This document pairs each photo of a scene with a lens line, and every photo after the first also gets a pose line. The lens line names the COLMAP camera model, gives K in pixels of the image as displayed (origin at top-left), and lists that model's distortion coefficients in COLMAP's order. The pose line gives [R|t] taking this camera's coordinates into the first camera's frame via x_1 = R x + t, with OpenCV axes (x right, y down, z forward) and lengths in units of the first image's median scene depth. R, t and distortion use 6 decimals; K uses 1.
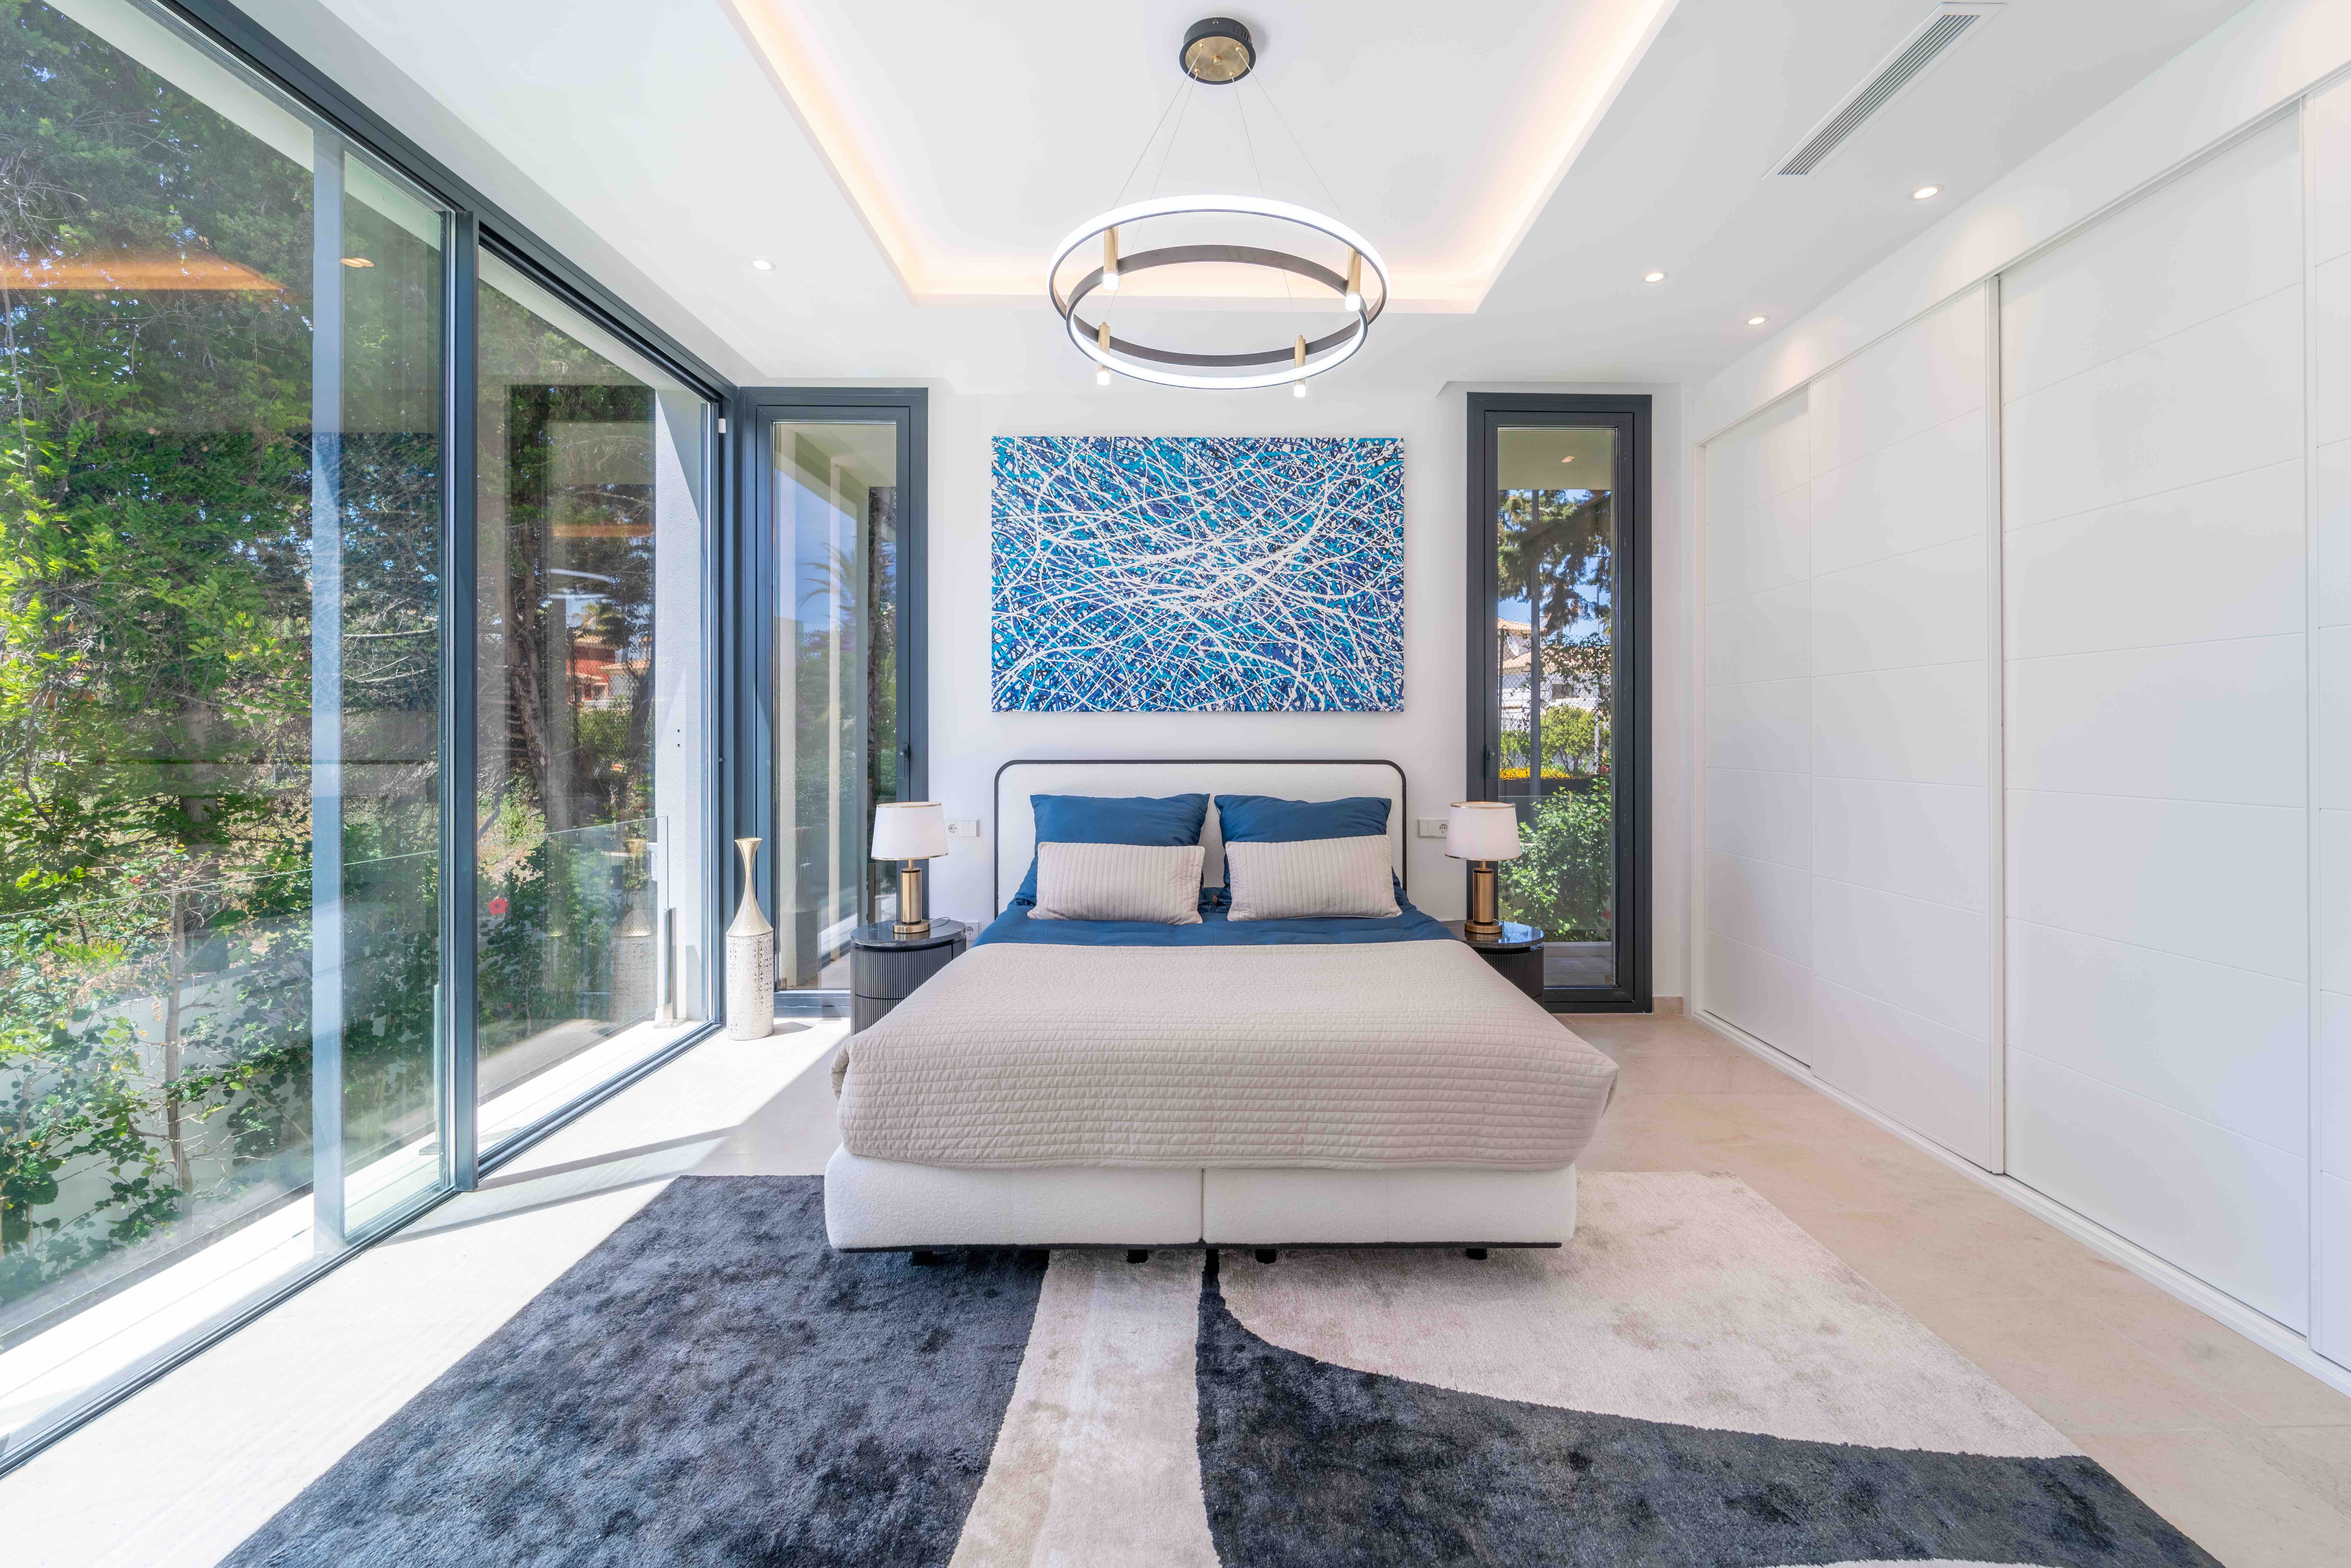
lens RADIAL K [[965.4, 0, 1215.0], [0, 965.4, 735.6], [0, 0, 1]] dist [0.001213, -0.001002]
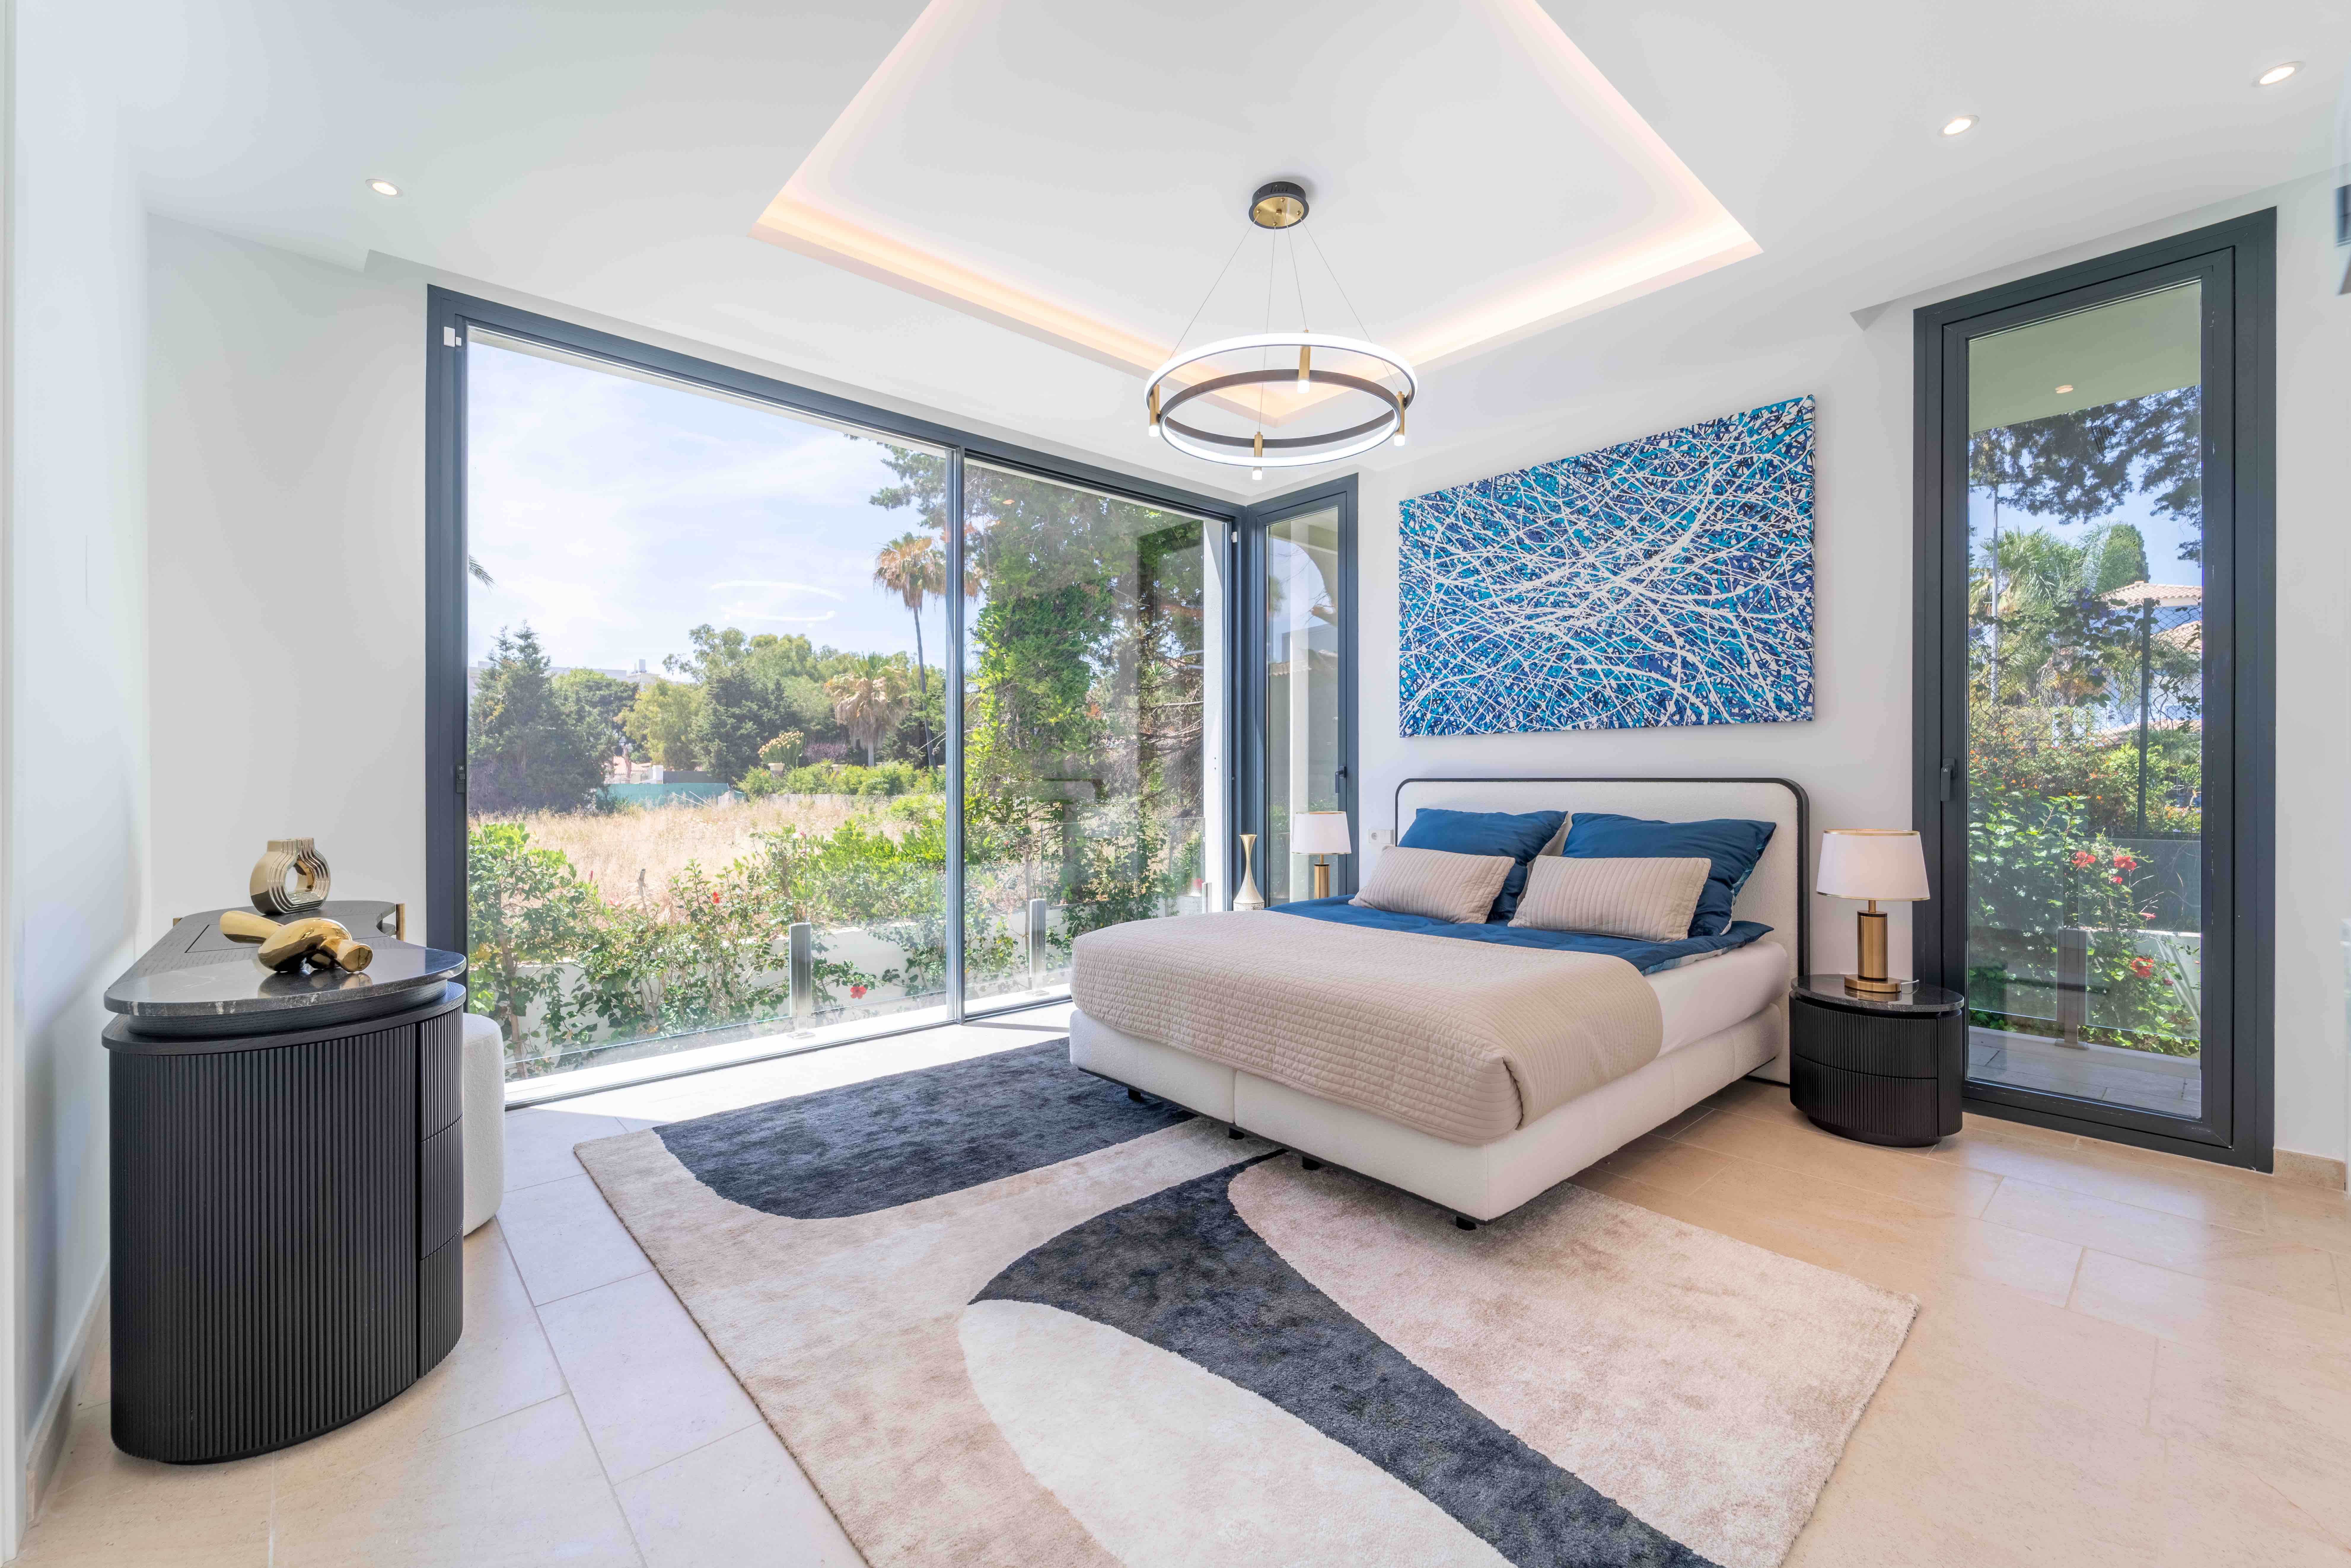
lens RADIAL K [[965.4, 0, 1187.9], [0, 965.4, 782.8], [0, 0, 1]] dist [0.001213, -0.001002]
pose [[0.656144, 0.001856, -0.754633, 0.481182], [0.002457, 0.999986, 0.004596, 0.024022], [0.754631, -0.004870, 0.656131, 0.040290]]
